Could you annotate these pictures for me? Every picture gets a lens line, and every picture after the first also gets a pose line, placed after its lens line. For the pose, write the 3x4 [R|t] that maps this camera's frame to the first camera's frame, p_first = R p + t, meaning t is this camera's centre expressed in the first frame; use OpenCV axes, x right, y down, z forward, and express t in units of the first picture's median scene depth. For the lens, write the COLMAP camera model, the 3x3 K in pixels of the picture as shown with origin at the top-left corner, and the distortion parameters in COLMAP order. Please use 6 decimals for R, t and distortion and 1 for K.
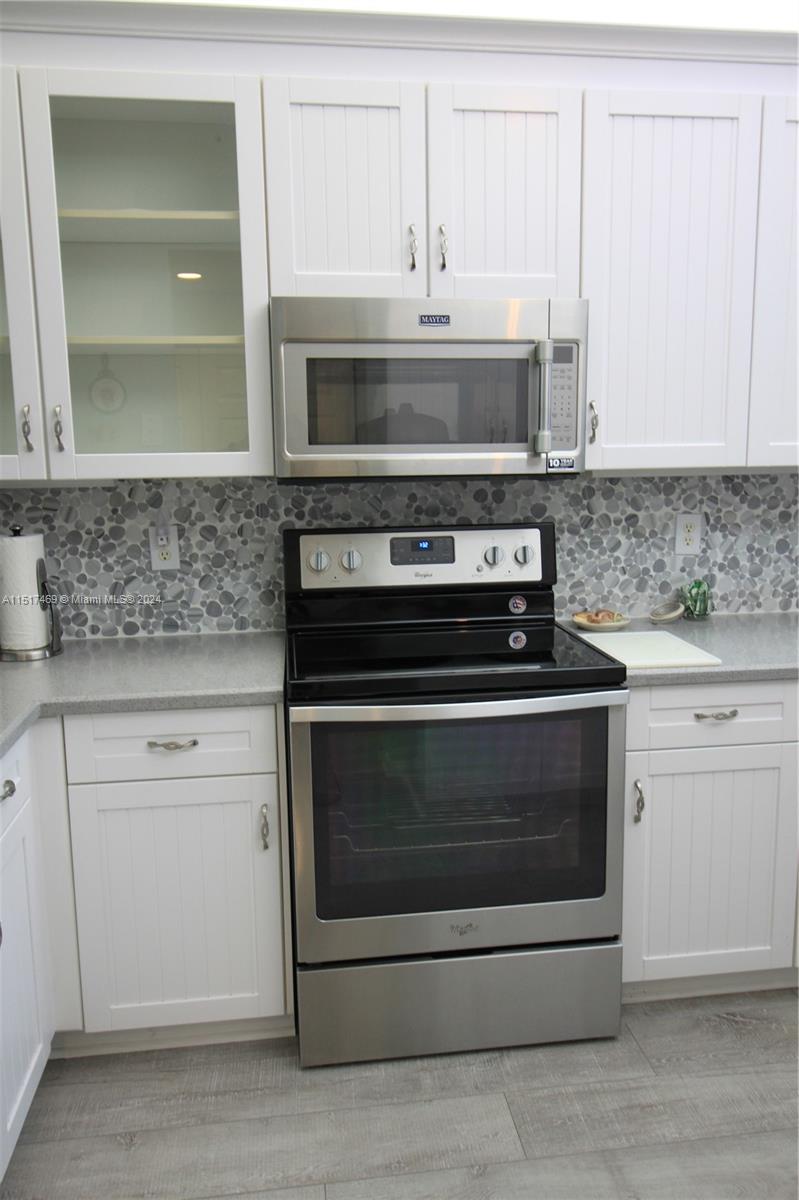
lens RADIAL K [[924.8, 0, 399.5], [0, 924.8, 600.0], [0, 0, 1]] dist [-0.002415, 0.000407]
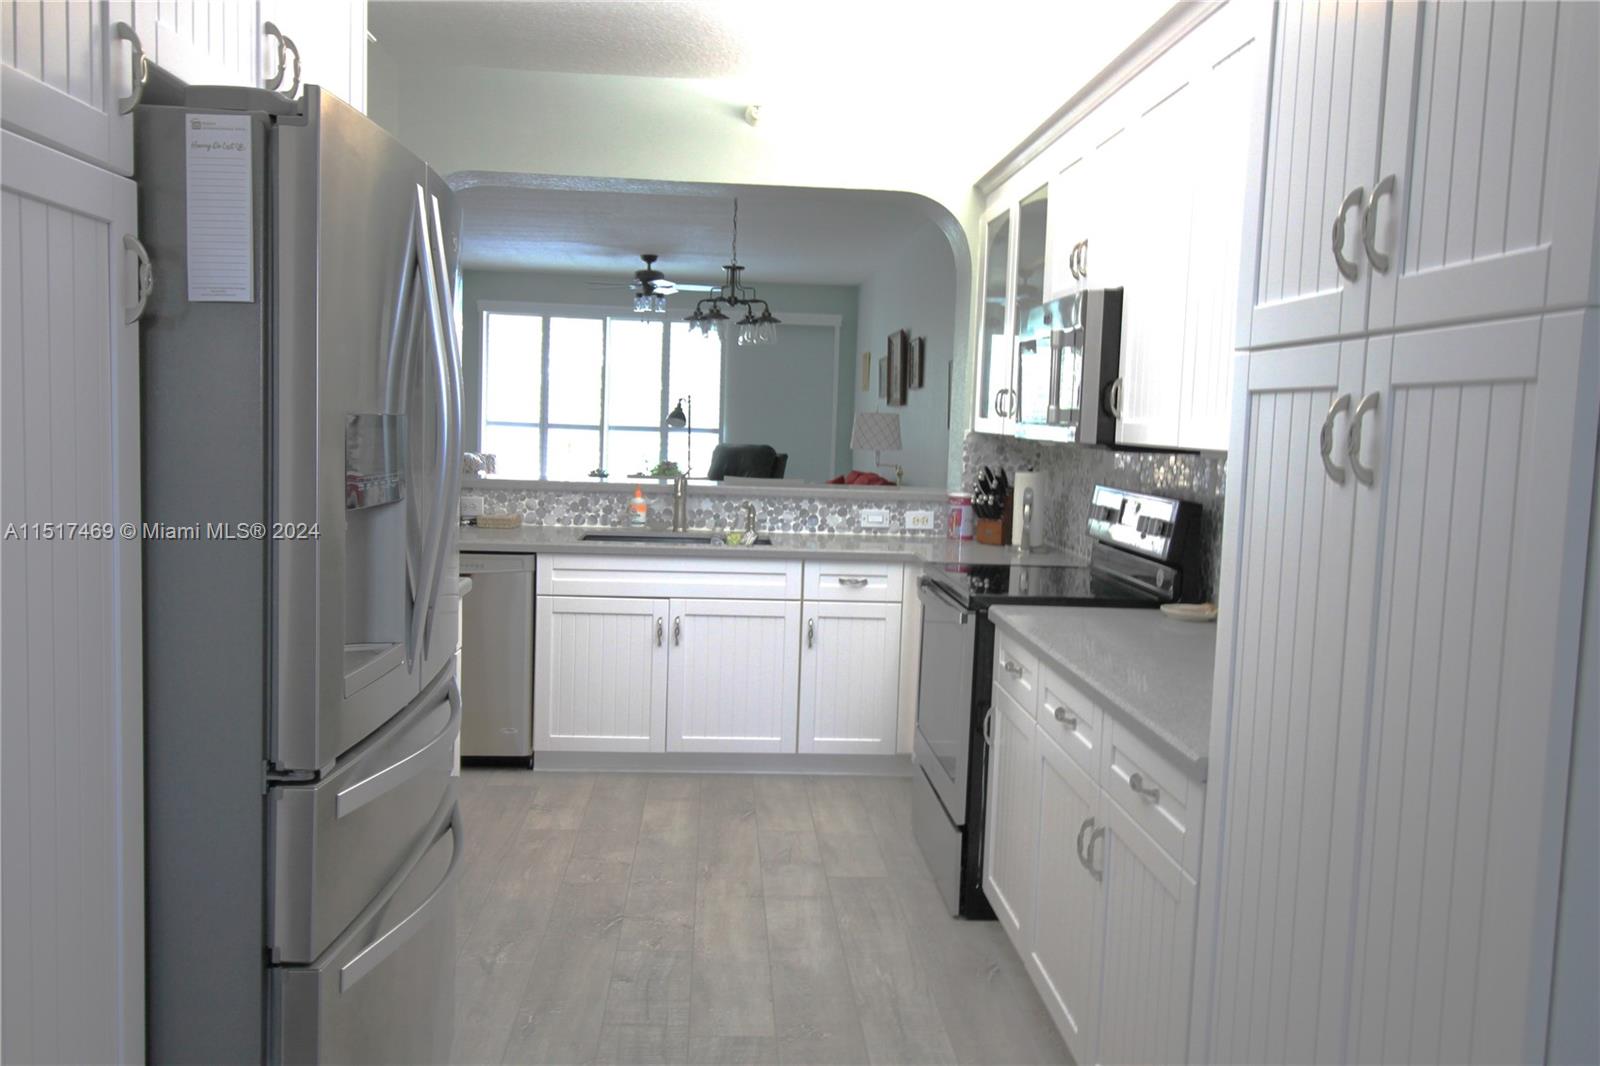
lens RADIAL K [[1232.0, 0, 797.2], [0, 1232.0, 521.8], [0, 0, 1]] dist [0.010642, 0.000224]
pose [[-0.070511, 0.098882, -0.992598, 1.400238], [-0.193681, 0.974780, 0.110865, -0.119433], [0.978527, 0.200065, -0.049581, 0.625889]]
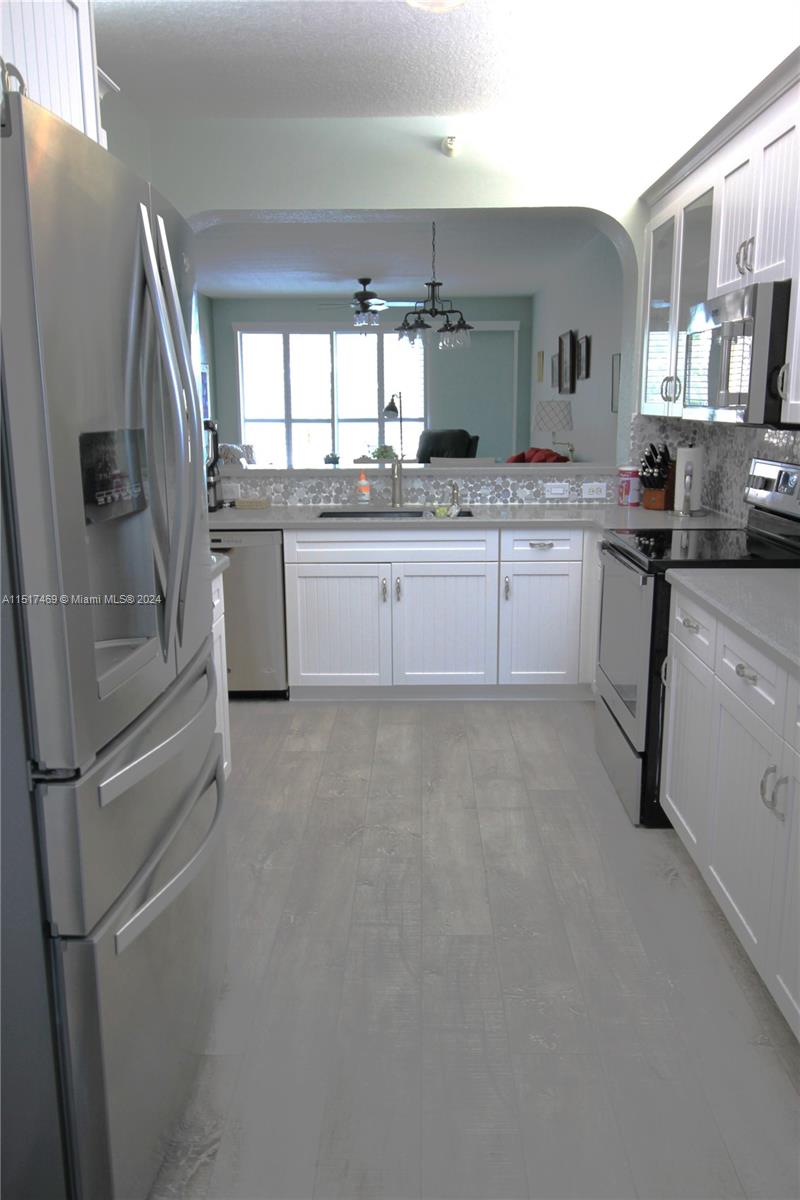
lens RADIAL K [[924.0, 0, 408.0], [0, 924.0, 600.5], [0, 0, 1]] dist [0.010642, 0.000224]
pose [[-0.147429, 0.222125, -0.963808, 1.259218], [-0.151636, 0.957860, 0.243950, -0.119656], [0.977380, 0.182113, -0.107534, 0.598801]]
